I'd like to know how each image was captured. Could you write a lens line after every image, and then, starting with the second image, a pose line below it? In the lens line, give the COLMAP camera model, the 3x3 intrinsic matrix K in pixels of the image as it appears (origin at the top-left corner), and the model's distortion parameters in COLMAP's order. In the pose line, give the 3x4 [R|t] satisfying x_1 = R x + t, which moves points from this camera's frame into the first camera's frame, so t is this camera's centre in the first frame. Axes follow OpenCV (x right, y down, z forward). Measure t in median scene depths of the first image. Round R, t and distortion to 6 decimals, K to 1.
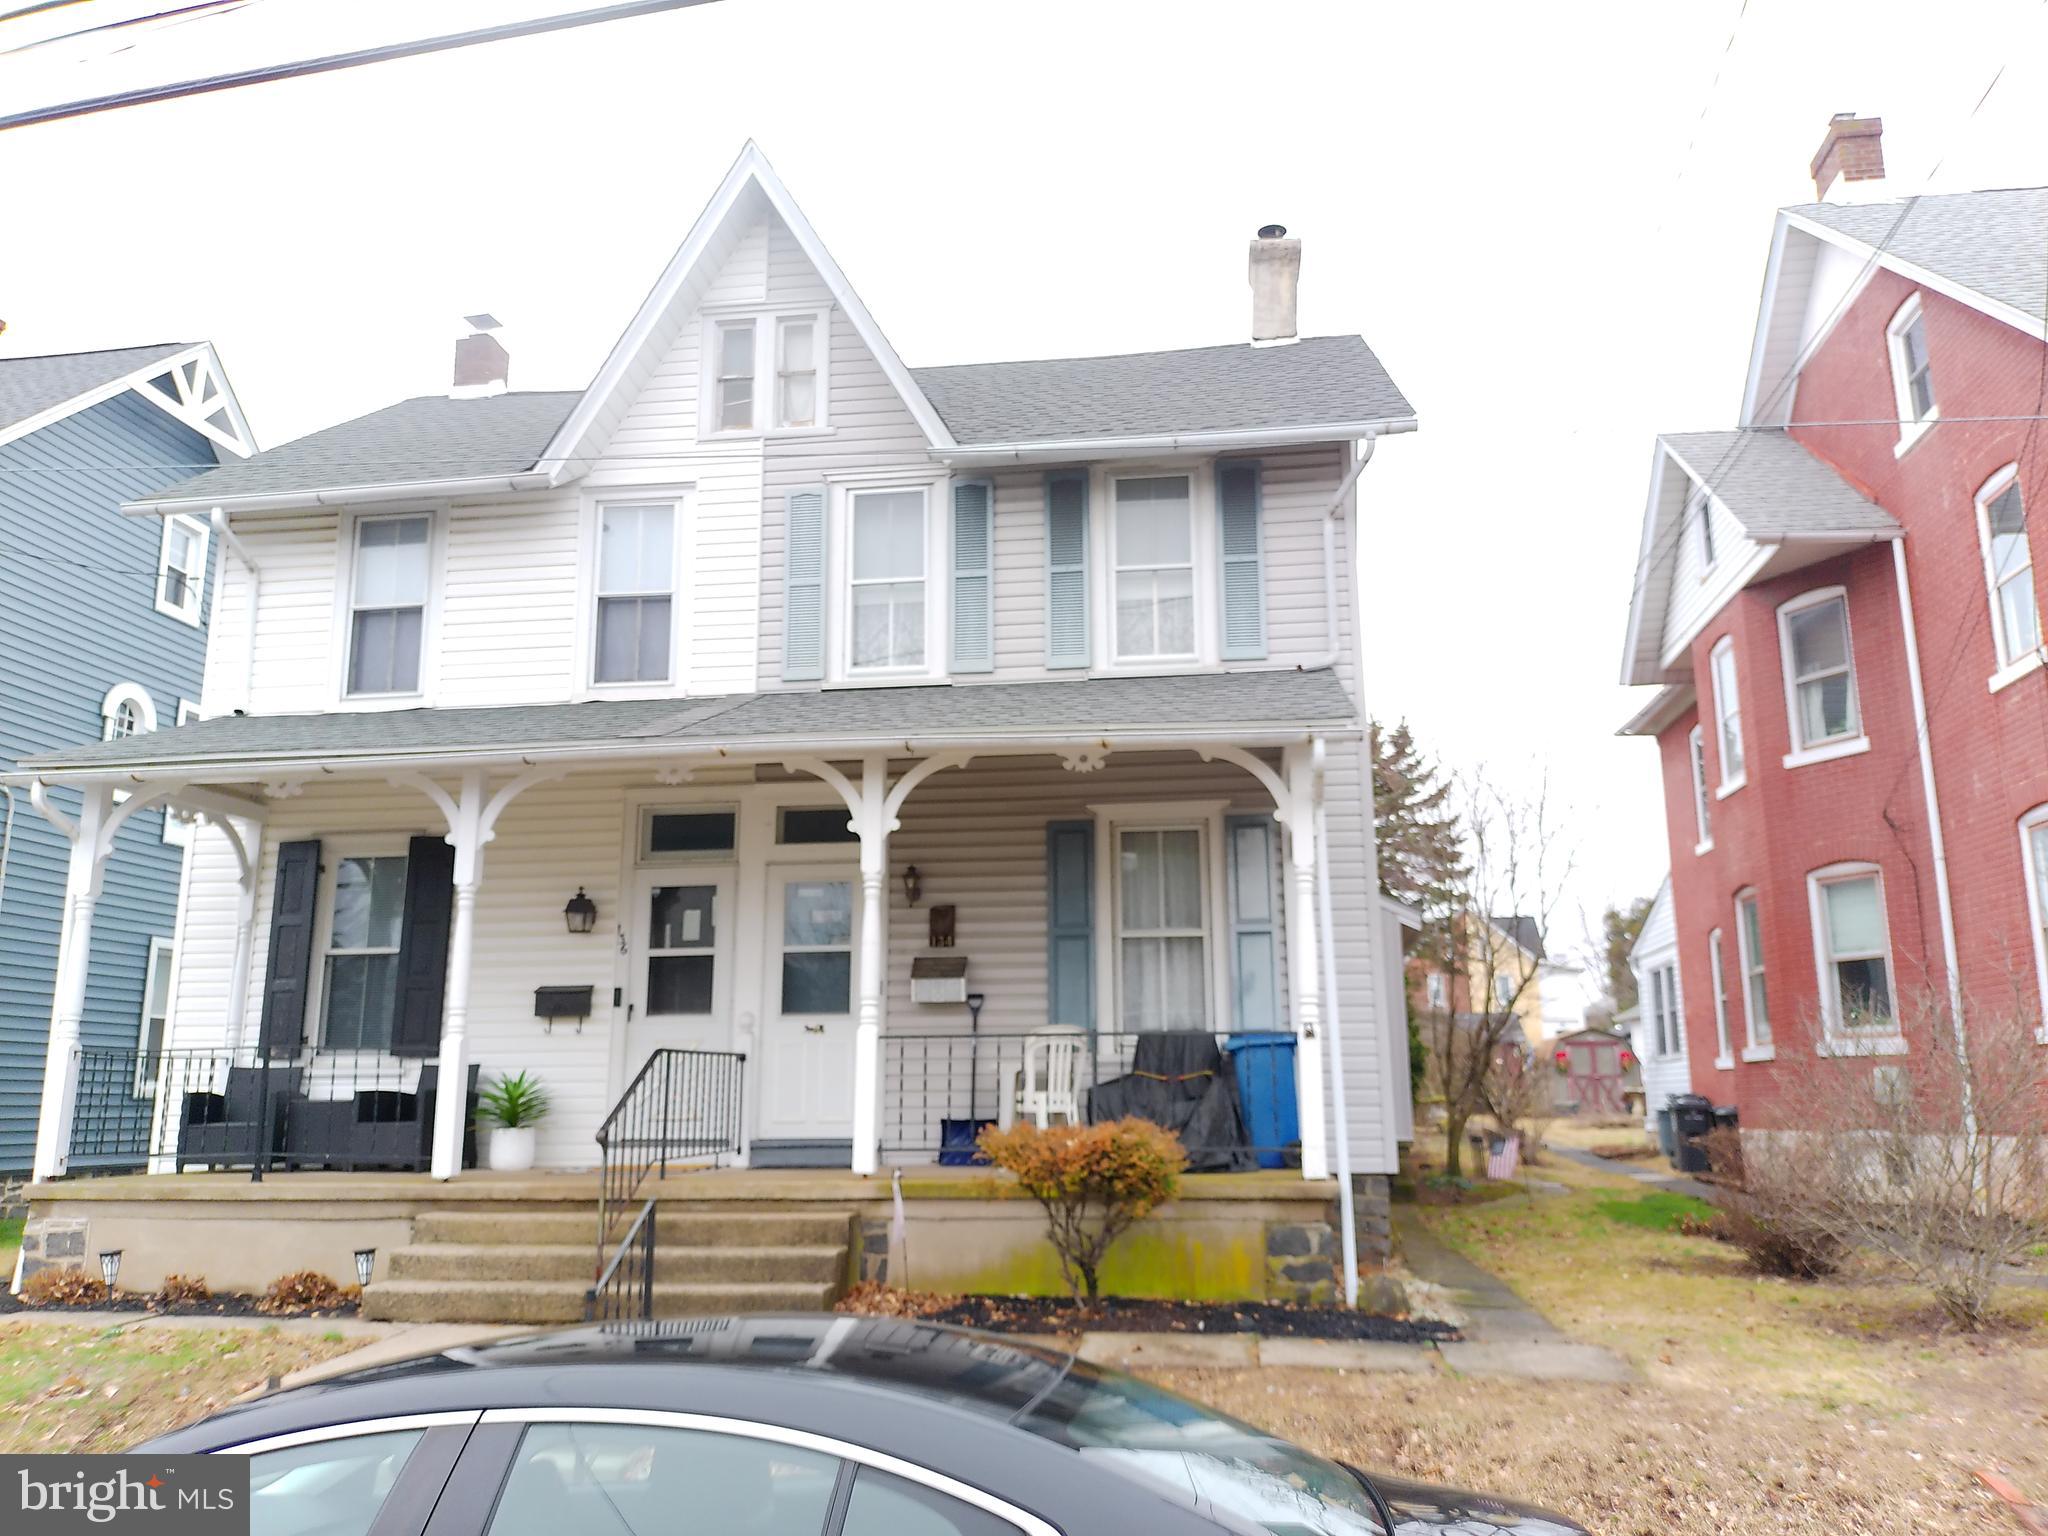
lens RADIAL K [[1497.3, 0, 1048.0], [0, 1497.3, 761.7], [0, 0, 1]] dist [0.066905, -0.104560]
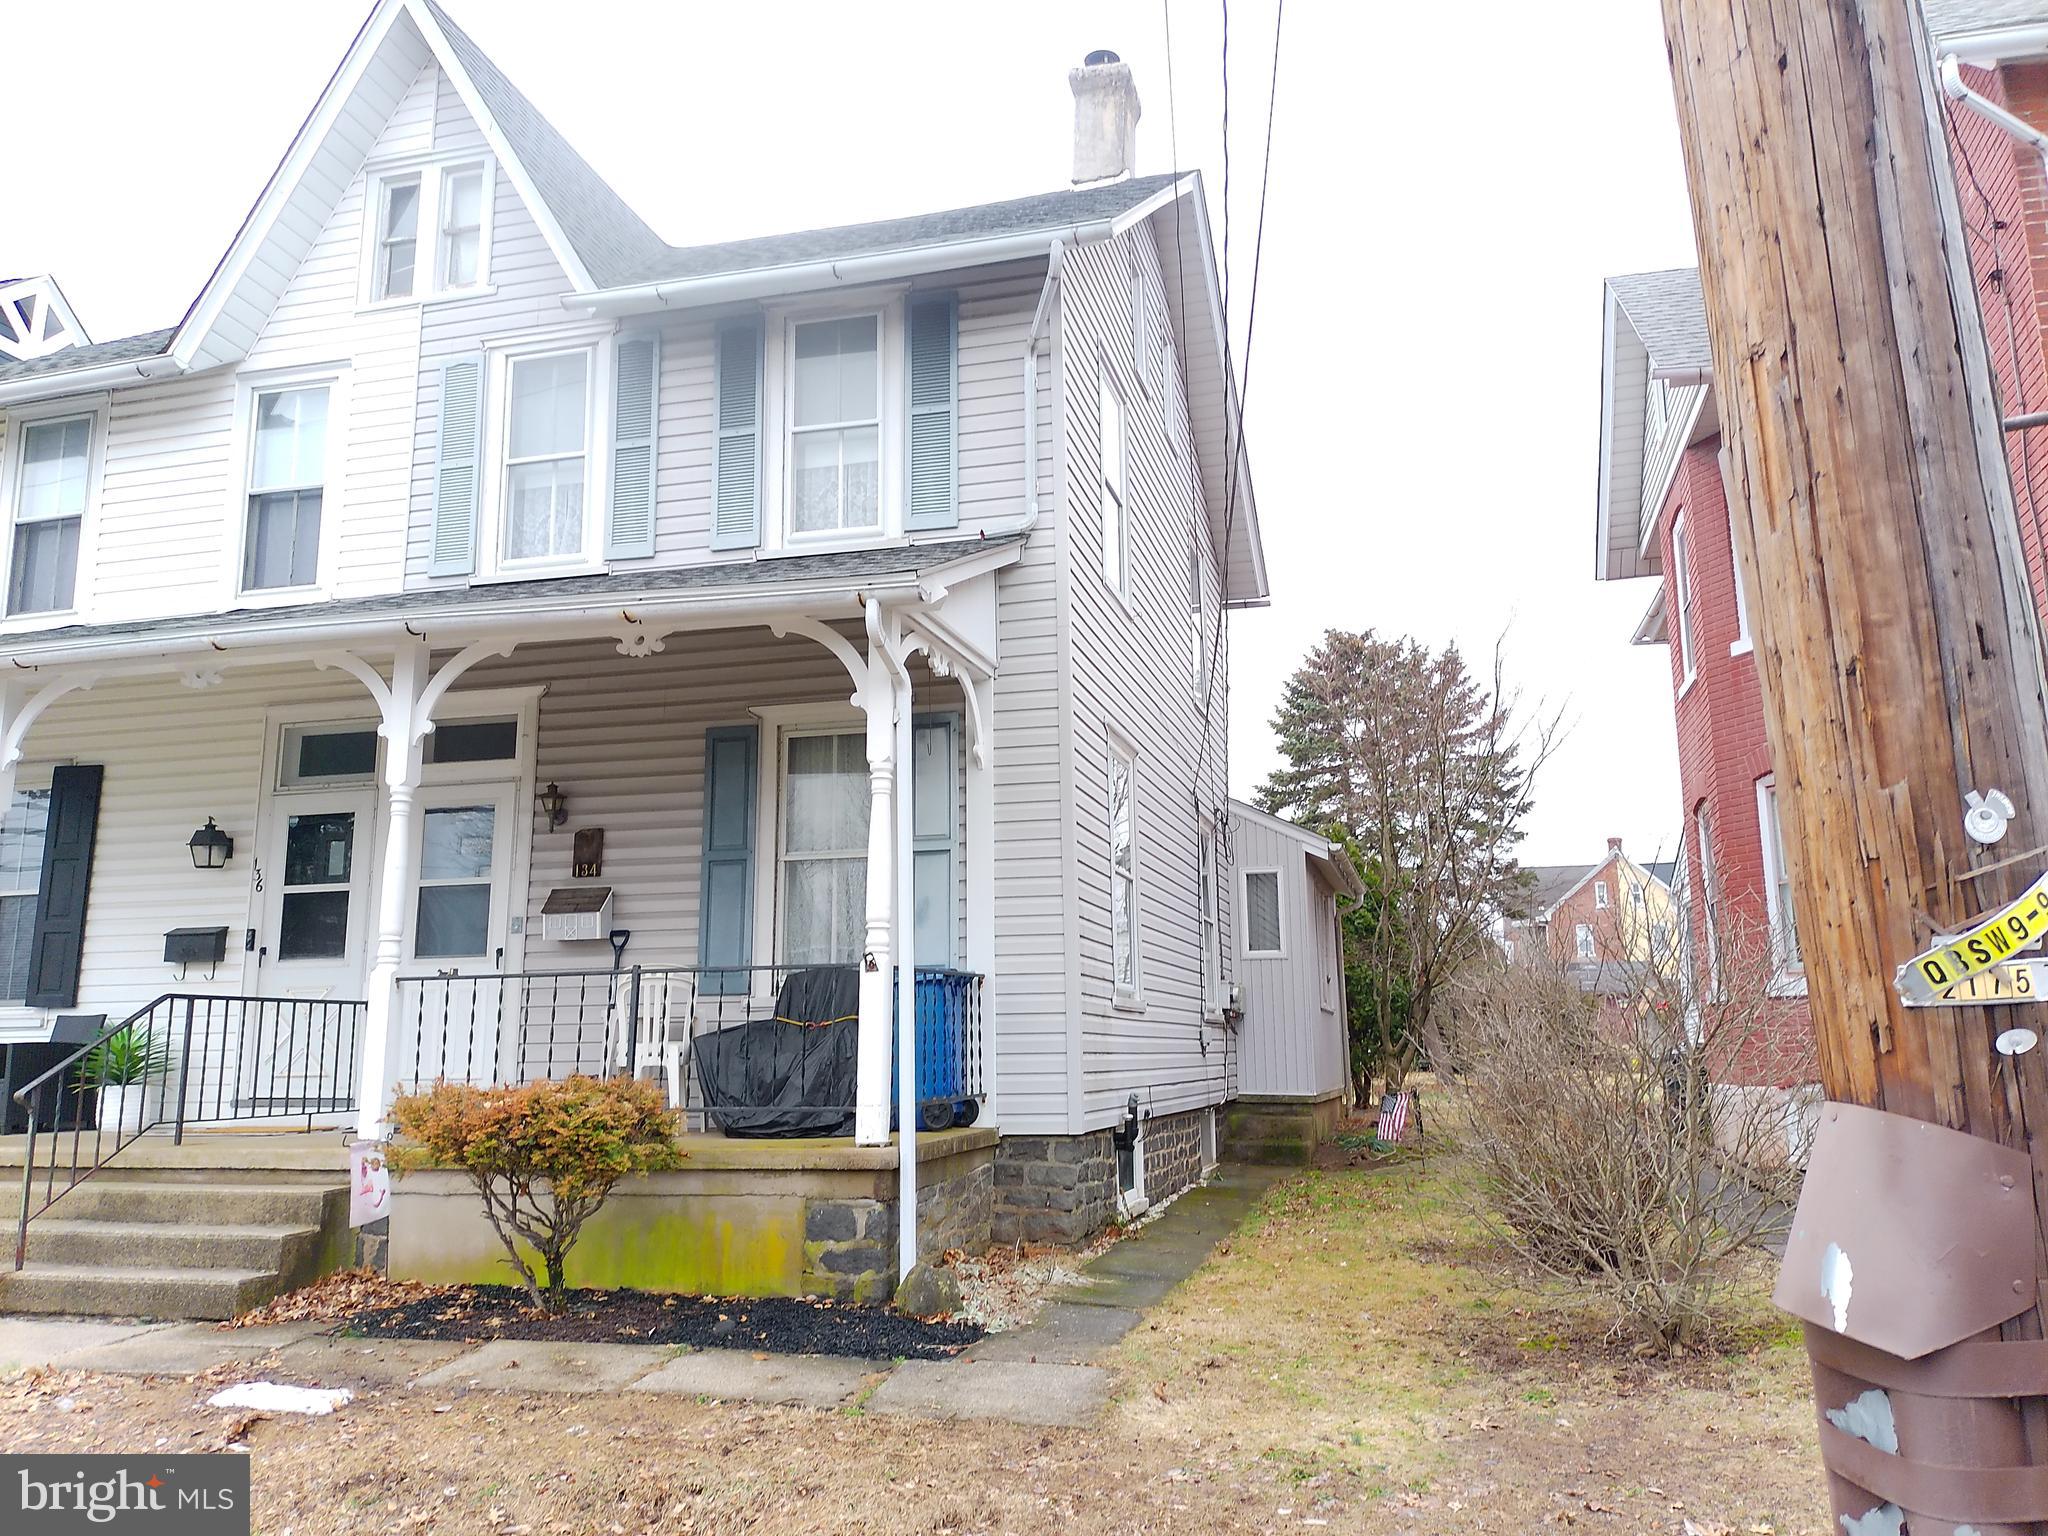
lens RADIAL K [[1481.8, 0, 1058.9], [0, 1481.8, 767.6], [0, 0, 1]] dist [0.054977, -0.071648]
pose [[0.993623, -0.025666, -0.109794, 0.286785], [0.029059, 0.999145, 0.029411, 0.042350], [0.108945, -0.032414, 0.993519, 0.175981]]
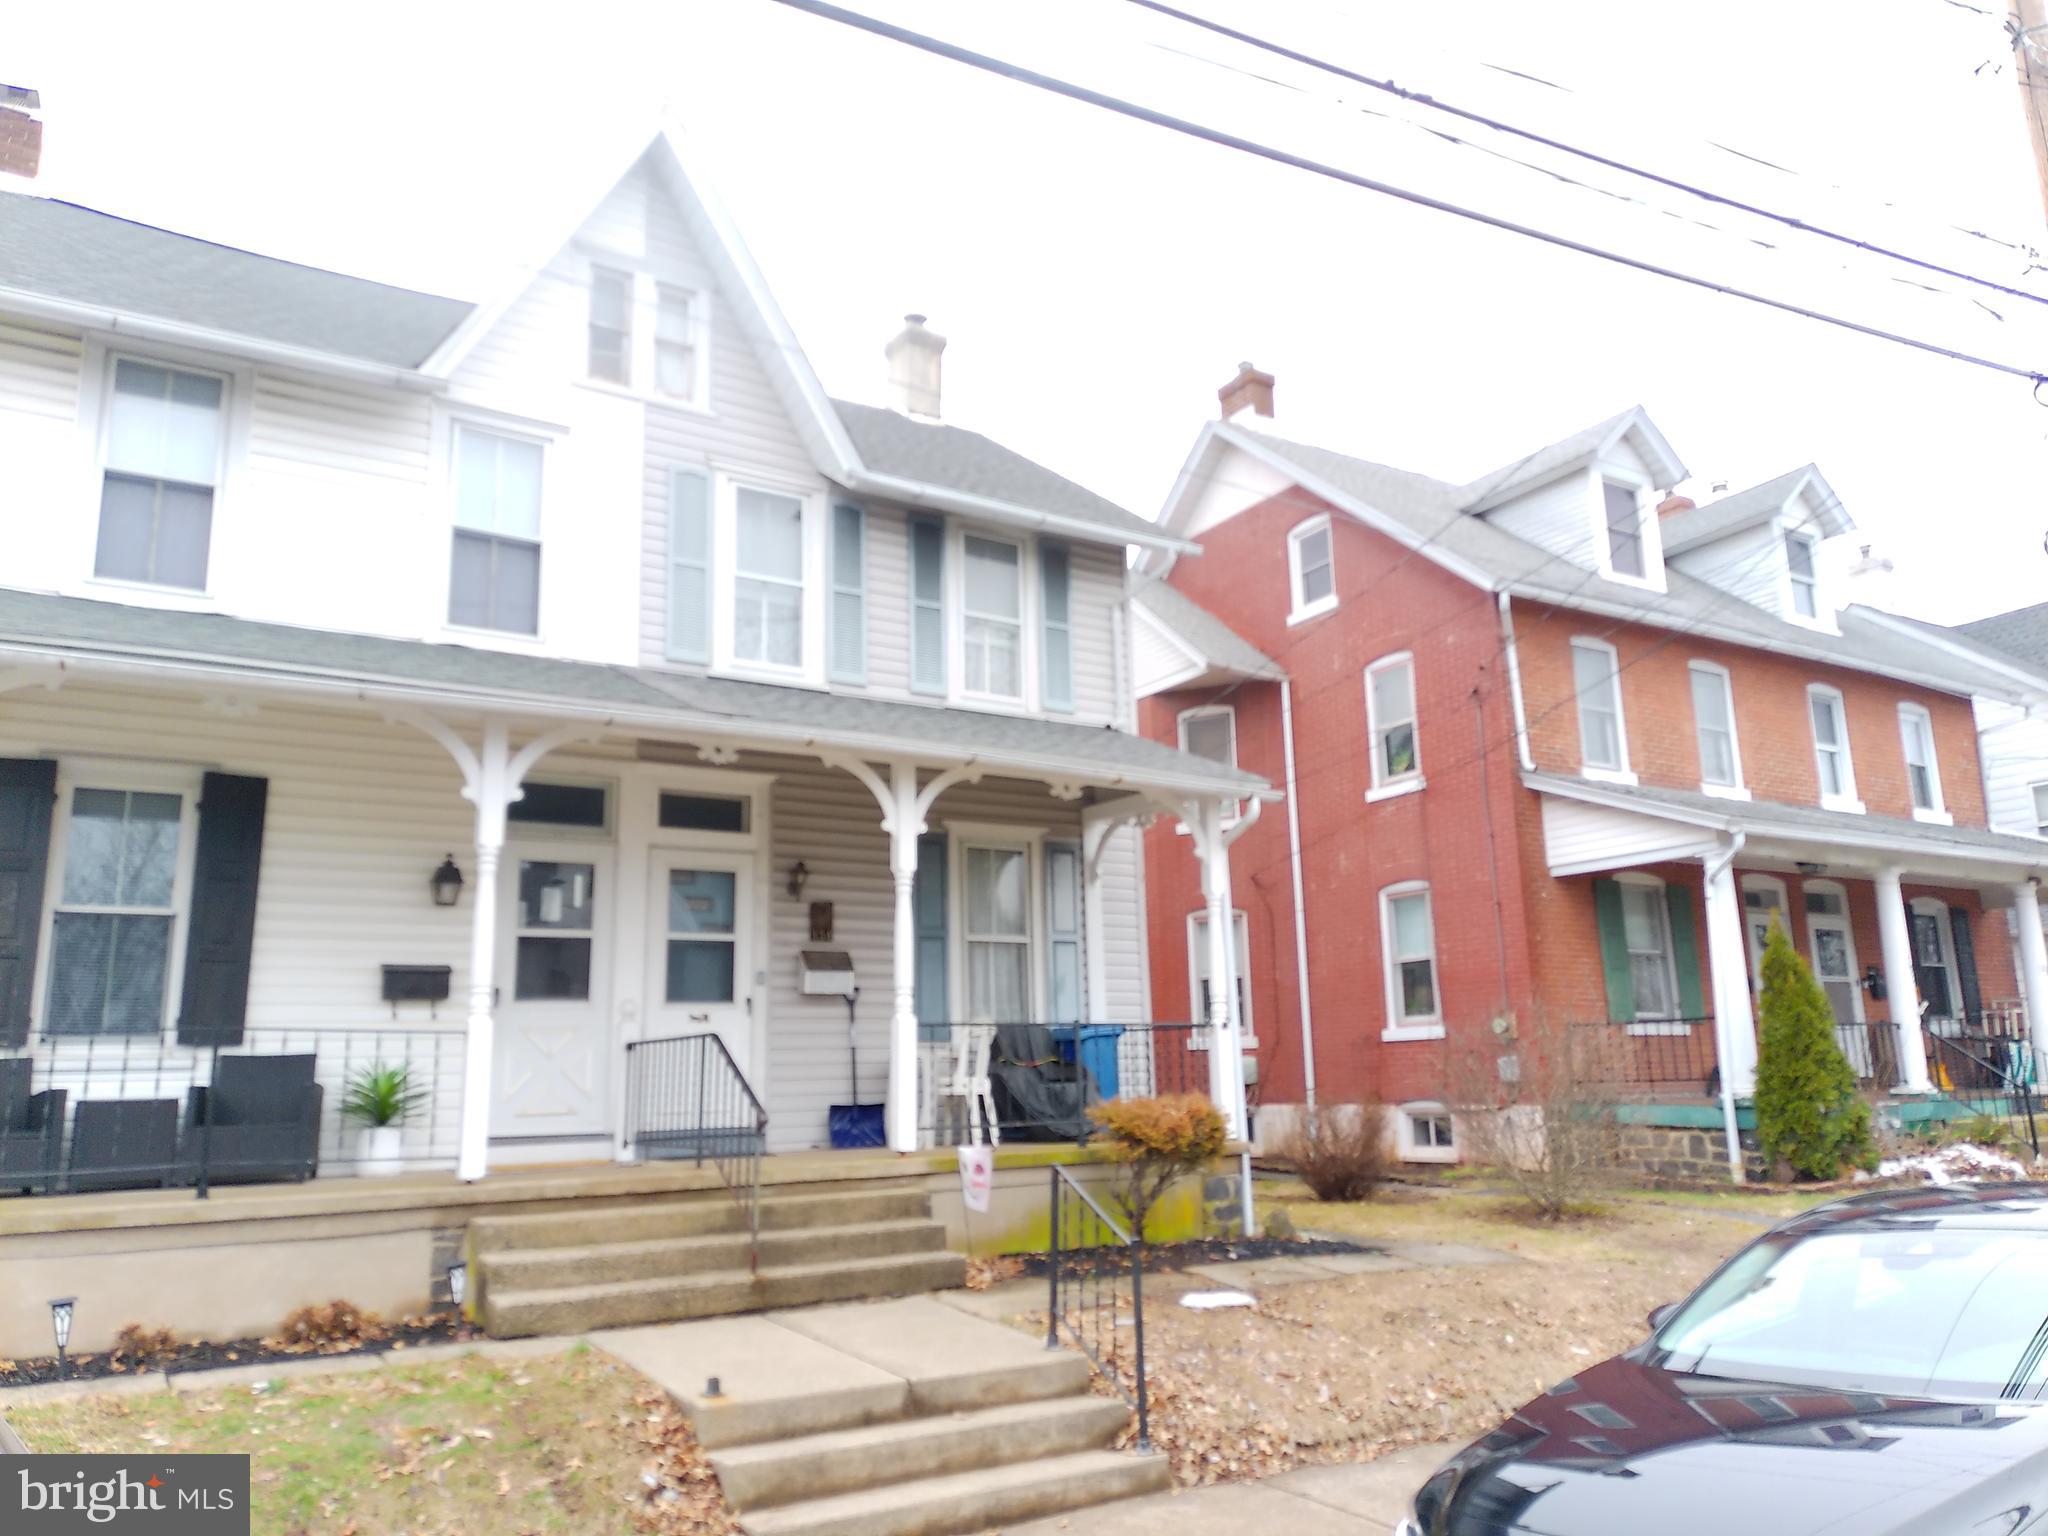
lens RADIAL K [[1446.8, 0, 1024.0], [0, 1446.8, 768.0], [0, 0, 1]] dist [0.070541, -0.072216]
pose [[0.771040, 0.123244, 0.624747, -0.593531], [-0.119161, 0.991686, -0.048566, 0.034834], [-0.625538, -0.036999, 0.779316, 0.122046]]
